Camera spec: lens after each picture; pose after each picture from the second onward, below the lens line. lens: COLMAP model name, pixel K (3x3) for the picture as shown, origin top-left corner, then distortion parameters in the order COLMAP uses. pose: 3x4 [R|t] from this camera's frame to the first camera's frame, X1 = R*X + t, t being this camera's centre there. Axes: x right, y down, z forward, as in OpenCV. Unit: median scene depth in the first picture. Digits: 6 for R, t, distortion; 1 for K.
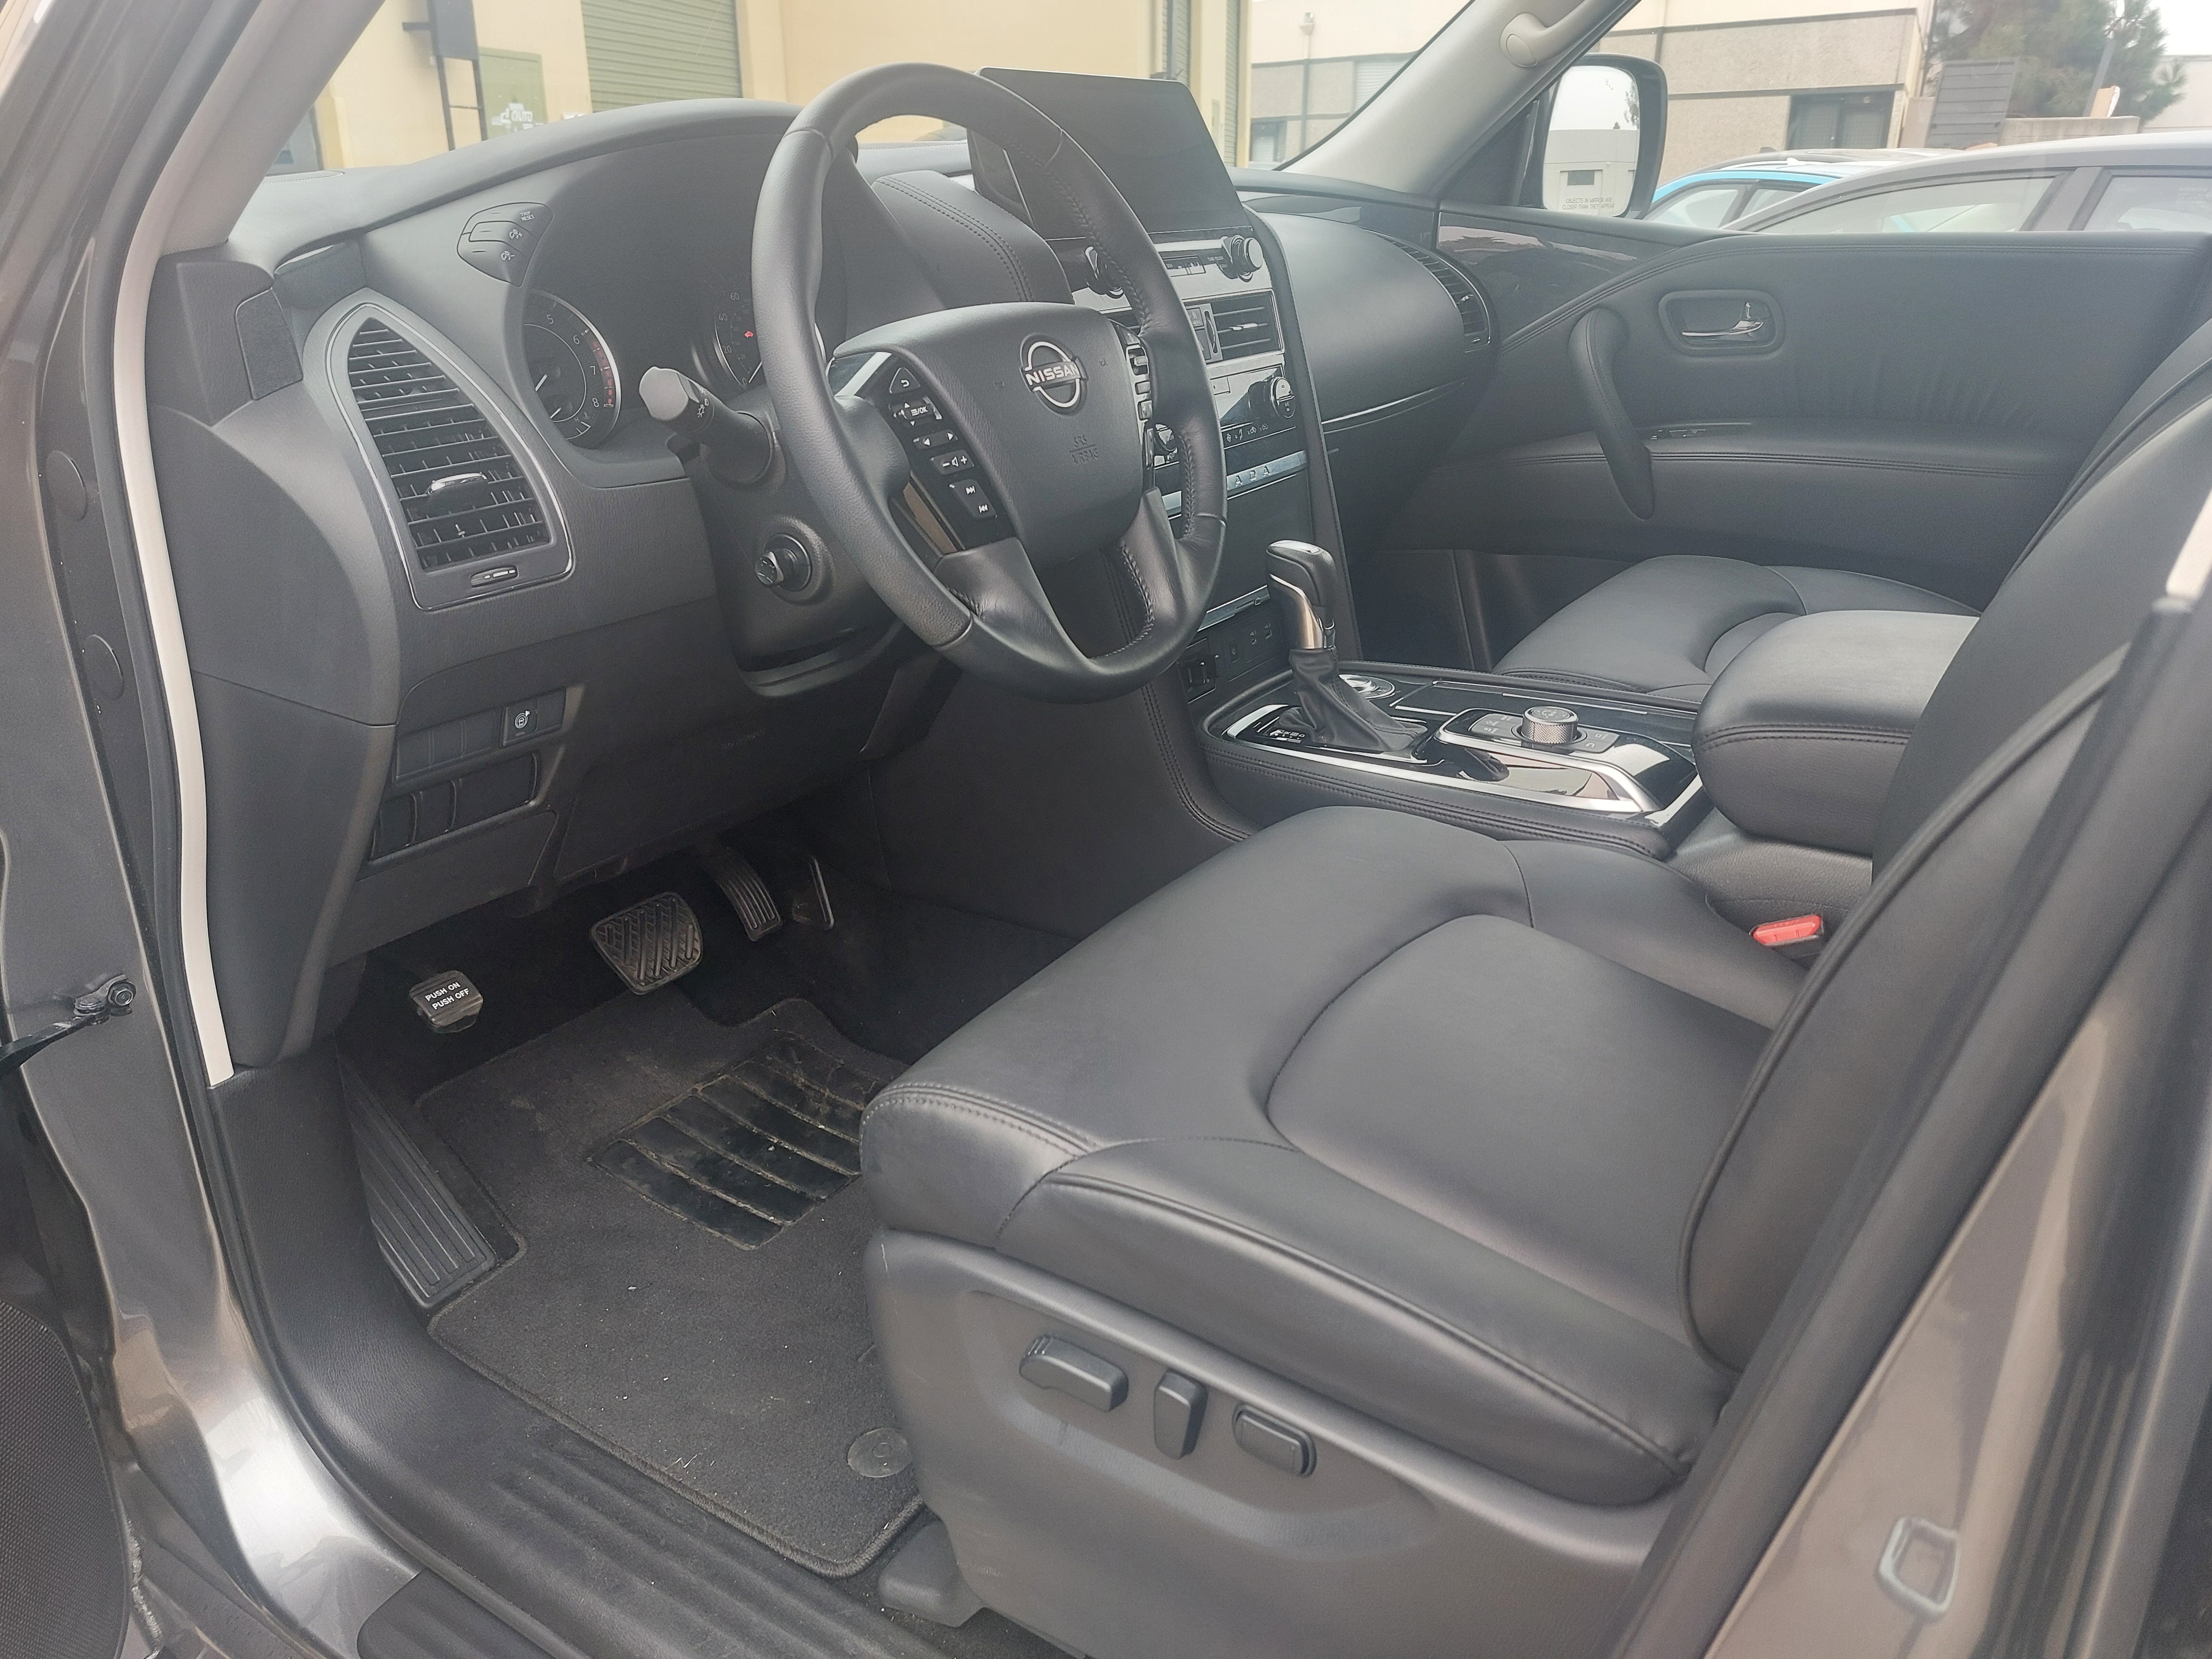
lens RADIAL K [[1541.9, 0, 1106.0], [0, 1541.9, 829.5], [0, 0, 1]] dist [0.024728, 0.000490]
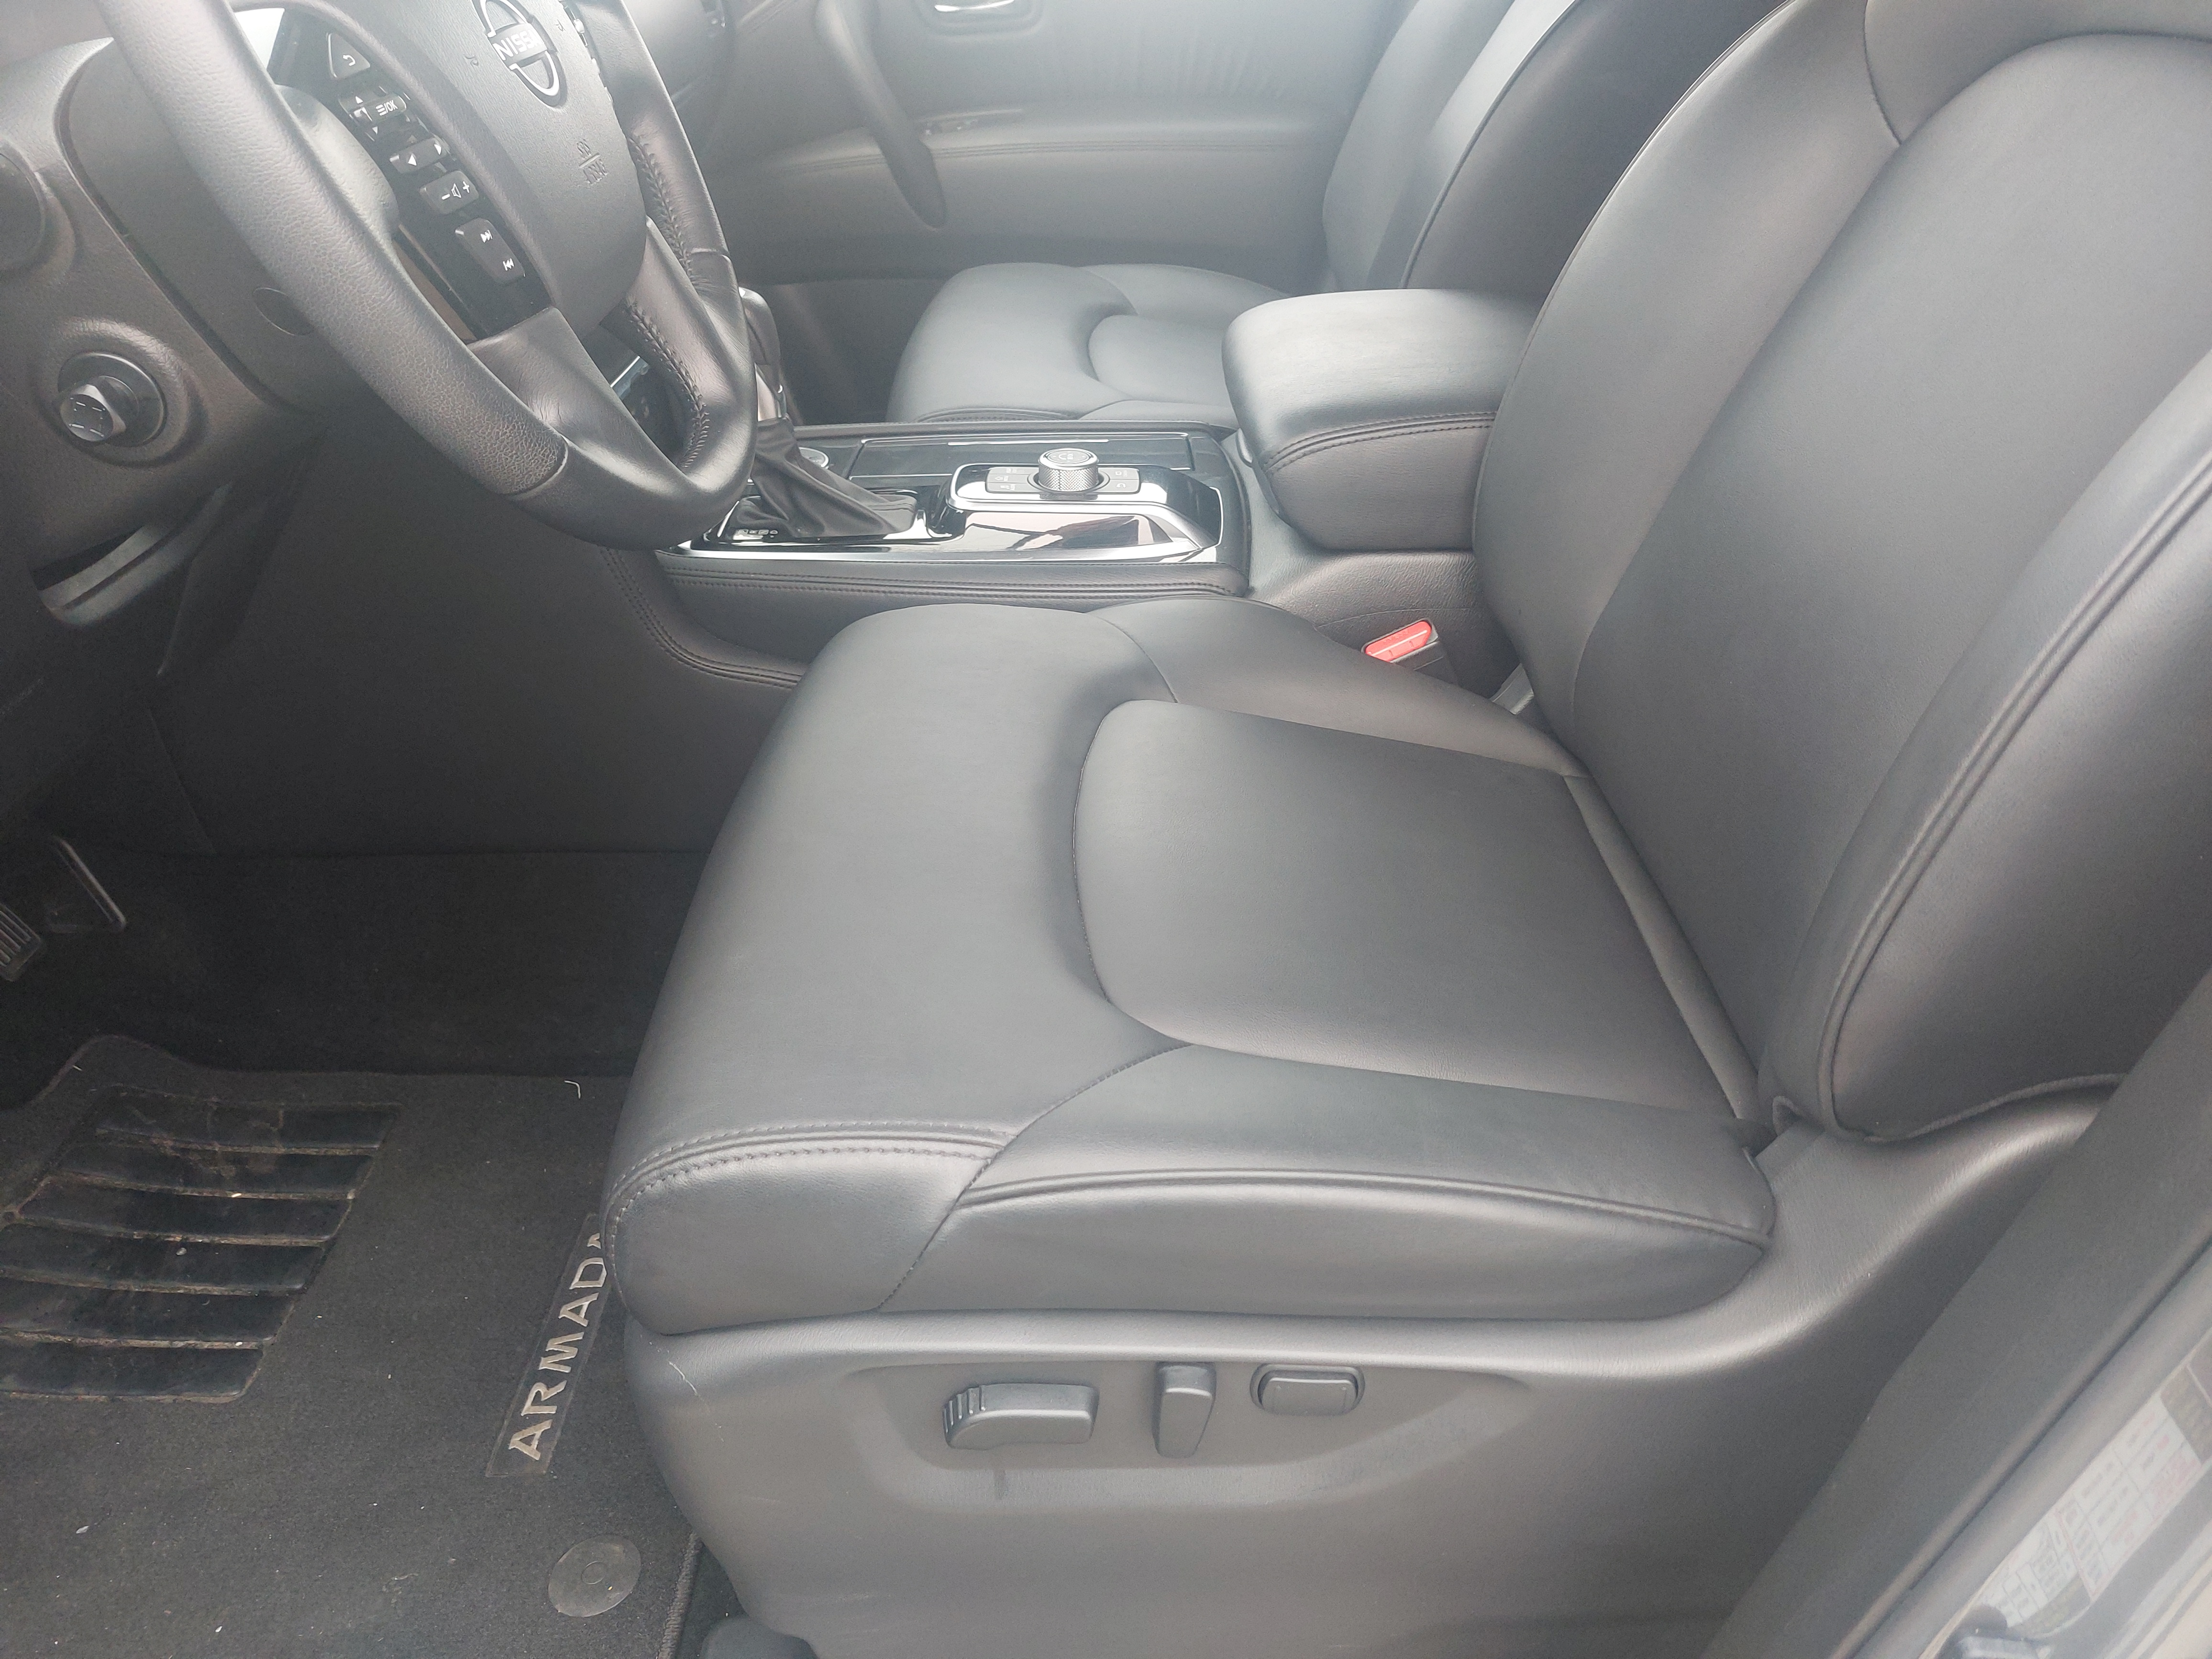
lens RADIAL K [[1577.0, 0, 1105.0], [0, 1577.0, 844.6], [0, 0, 1]] dist [-0.000049, 0.000928]
pose [[0.838292, -0.274798, 0.470906, -0.184470], [0.195965, 0.957840, 0.210097, -0.050230], [-0.508786, -0.083842, 0.856800, 0.221476]]
